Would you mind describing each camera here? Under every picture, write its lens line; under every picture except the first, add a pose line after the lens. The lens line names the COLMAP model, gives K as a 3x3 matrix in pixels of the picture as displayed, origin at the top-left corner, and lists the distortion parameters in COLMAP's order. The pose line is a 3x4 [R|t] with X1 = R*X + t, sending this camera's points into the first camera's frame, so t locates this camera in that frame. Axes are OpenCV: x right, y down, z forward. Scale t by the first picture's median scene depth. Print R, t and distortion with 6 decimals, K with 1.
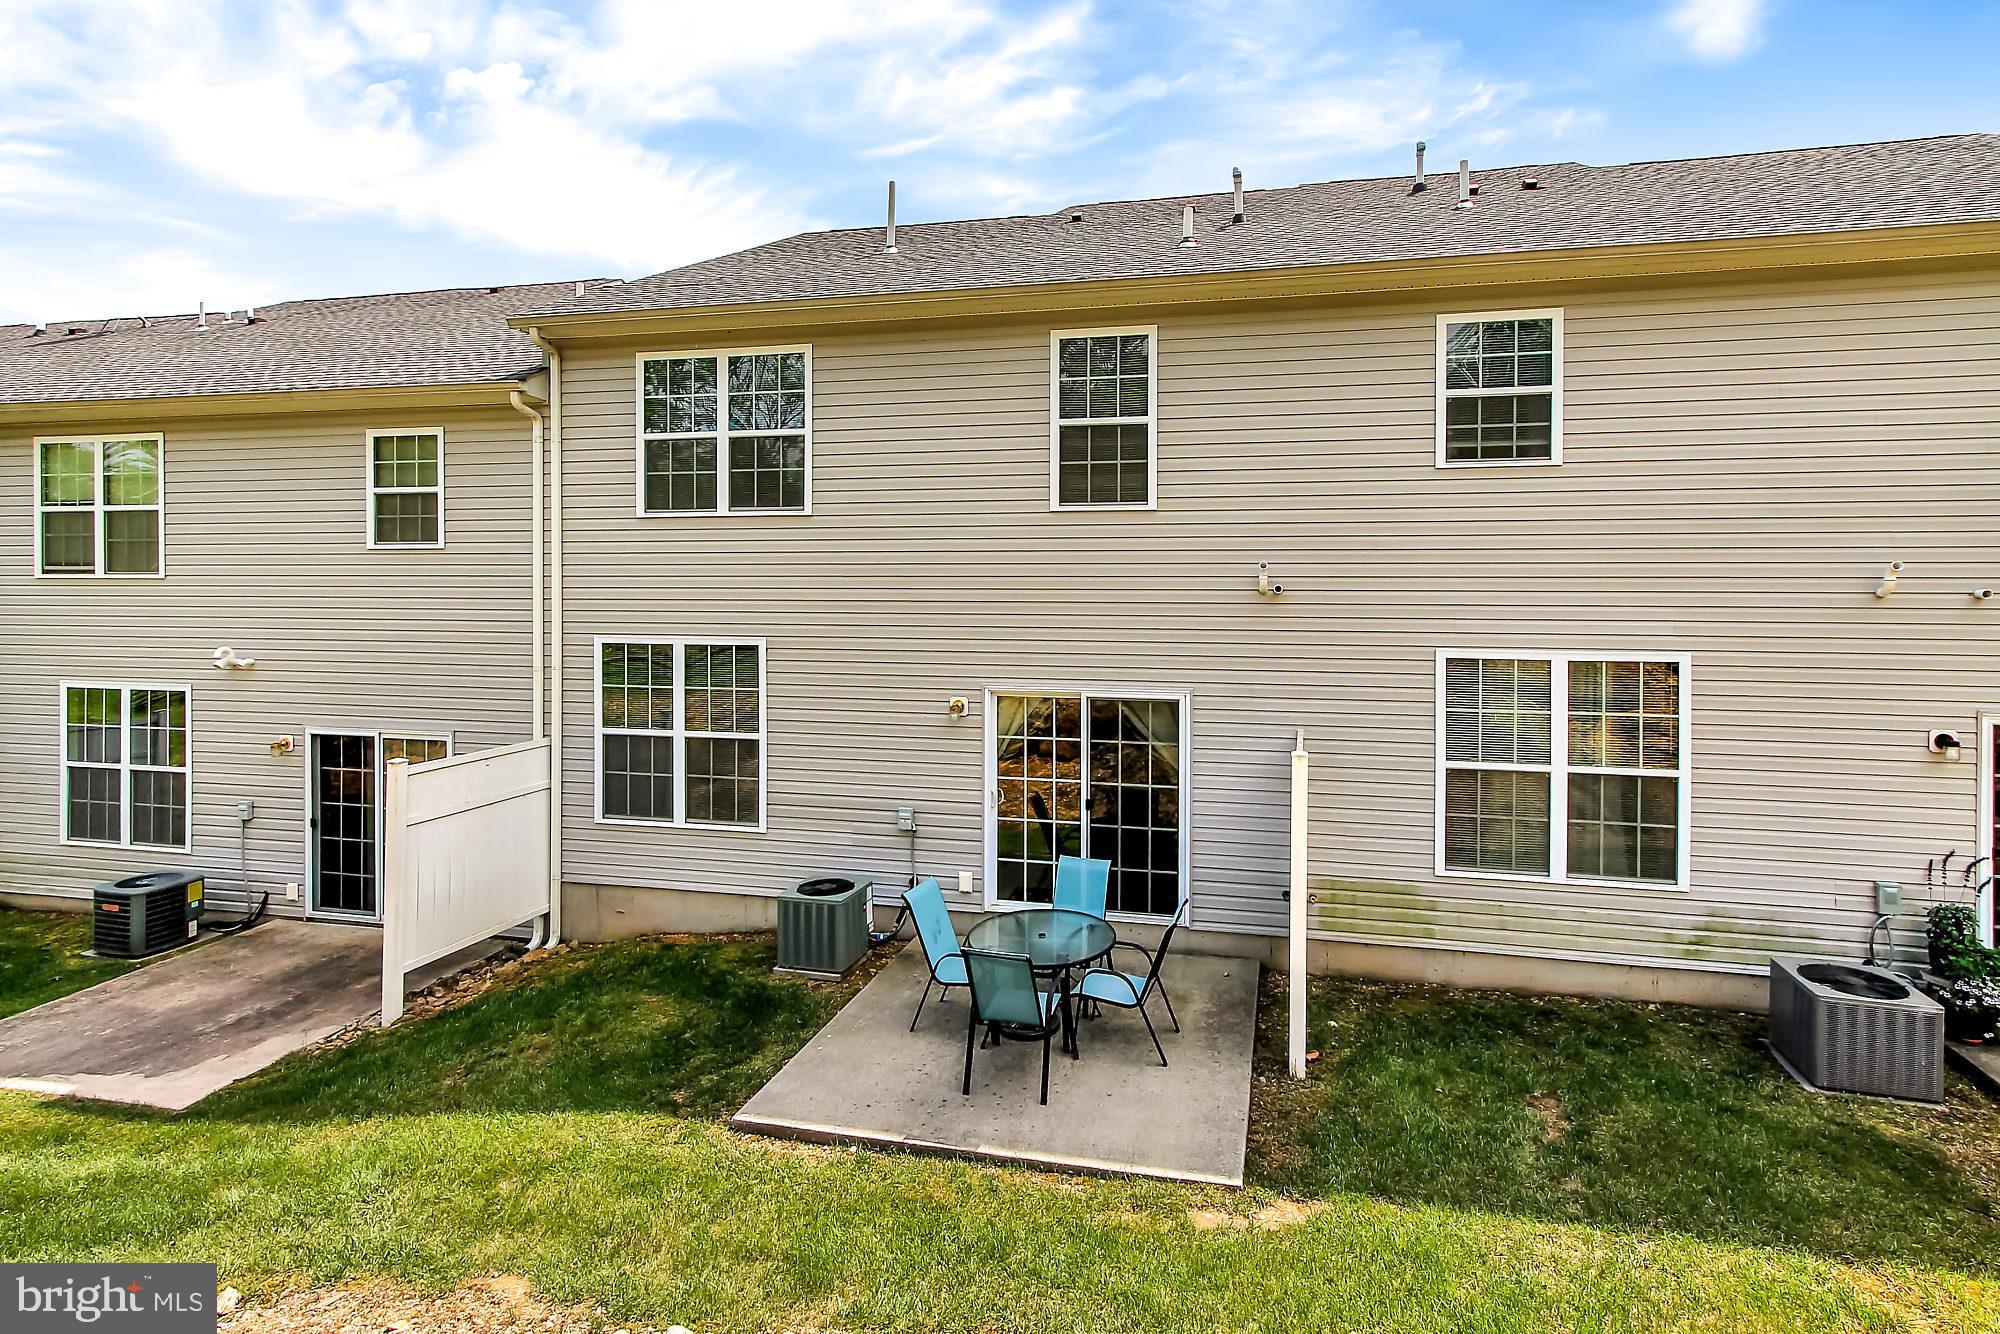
lens RADIAL K [[956.7, 0, 1059.0], [0, 956.7, 585.9], [0, 0, 1]] dist [0.004427, 0.002940]
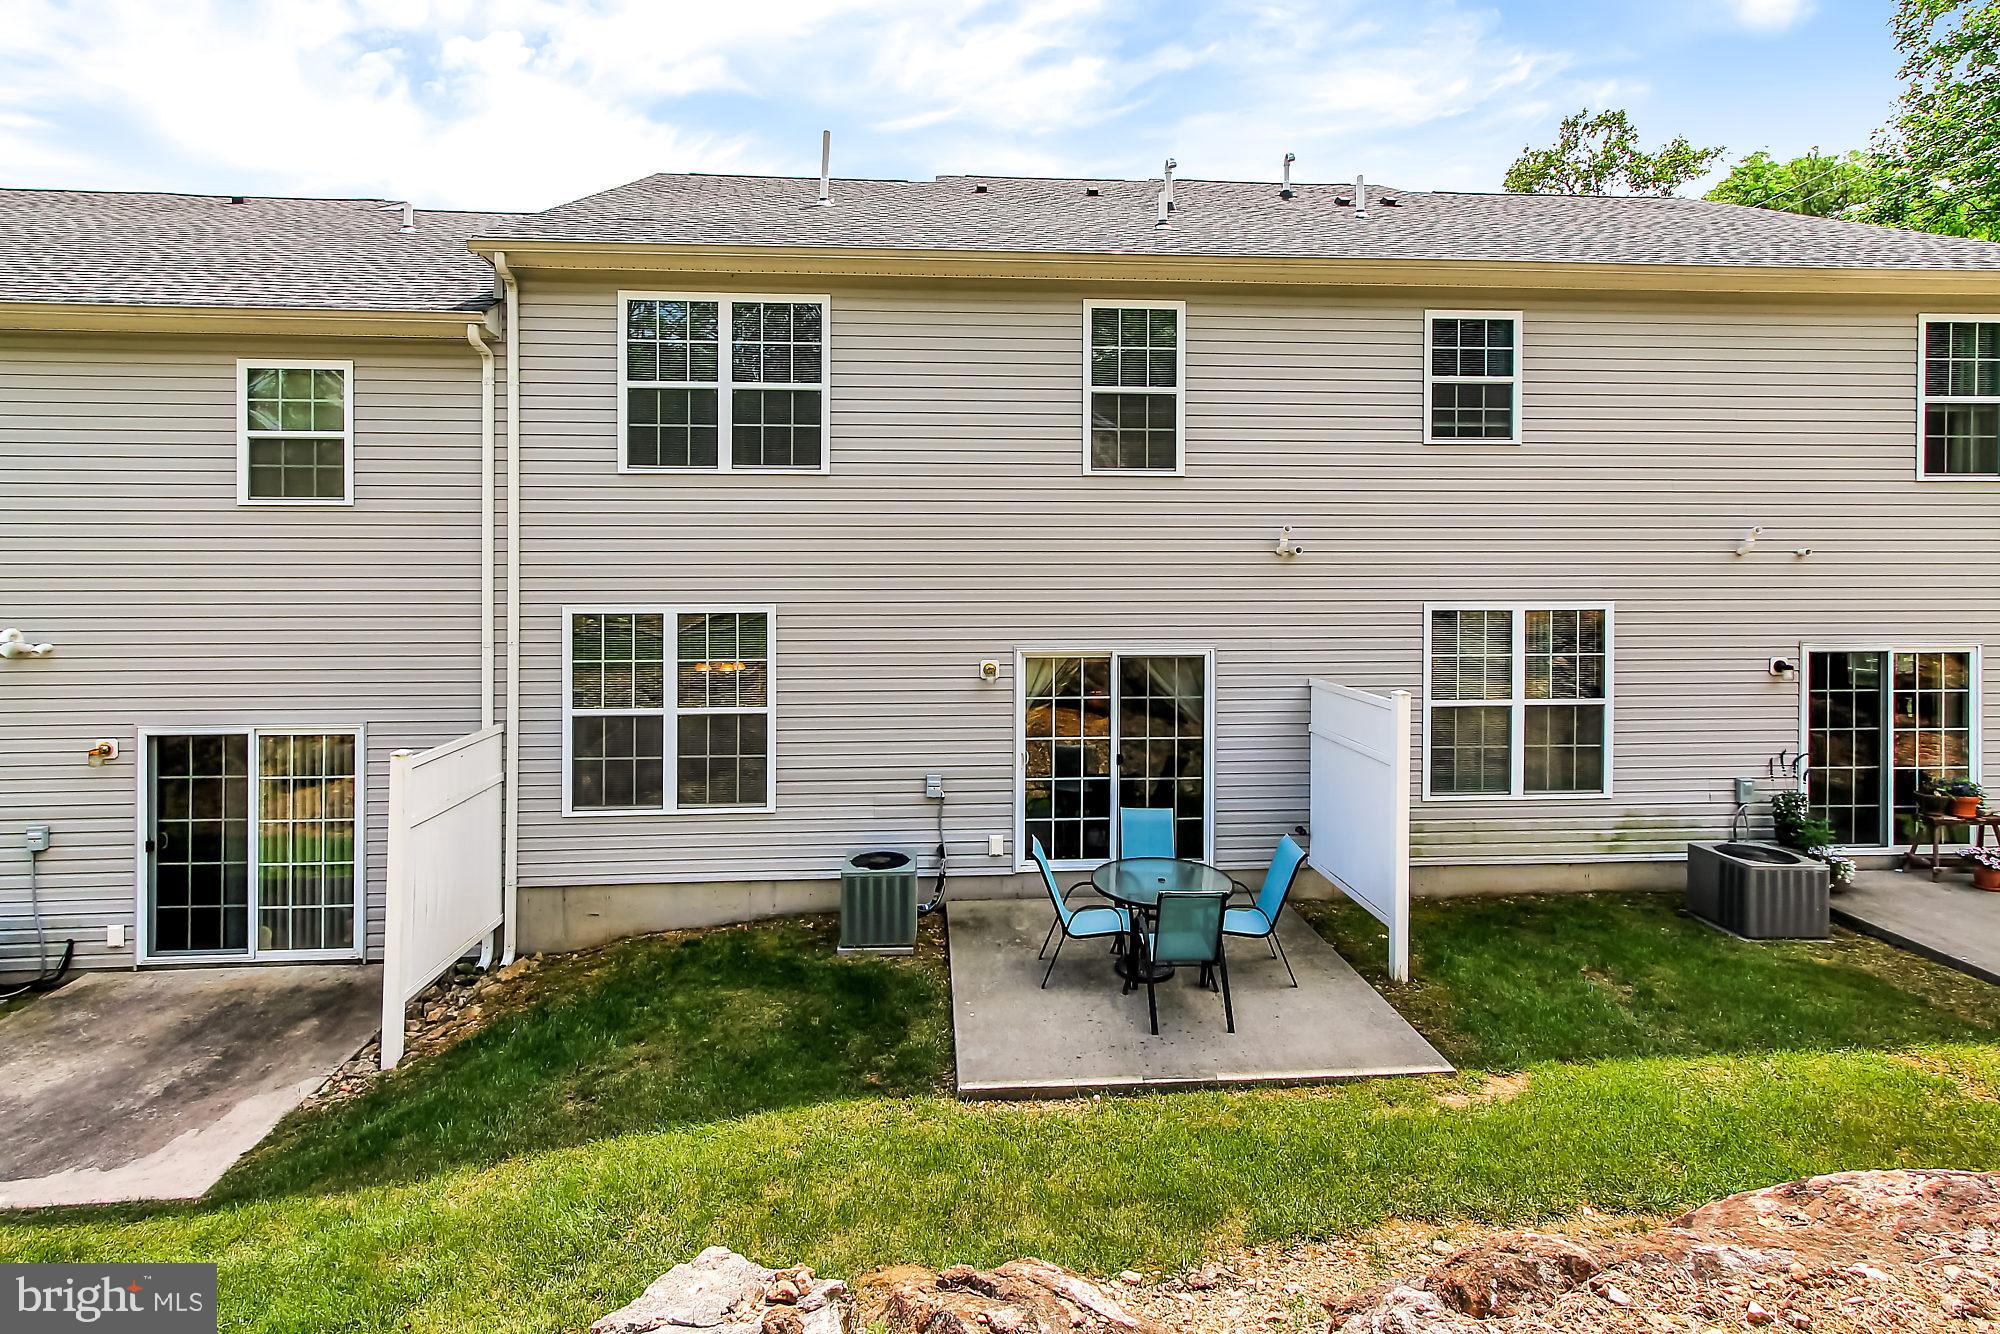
lens RADIAL K [[956.7, 0, 999.5], [0, 956.7, 570.9], [0, 0, 1]] dist [0.004427, 0.002940]
pose [[0.961008, -0.005639, 0.276464, -0.399852], [0.003982, 0.999971, 0.006552, 0.017912], [-0.276493, -0.005195, 0.961002, 0.042427]]
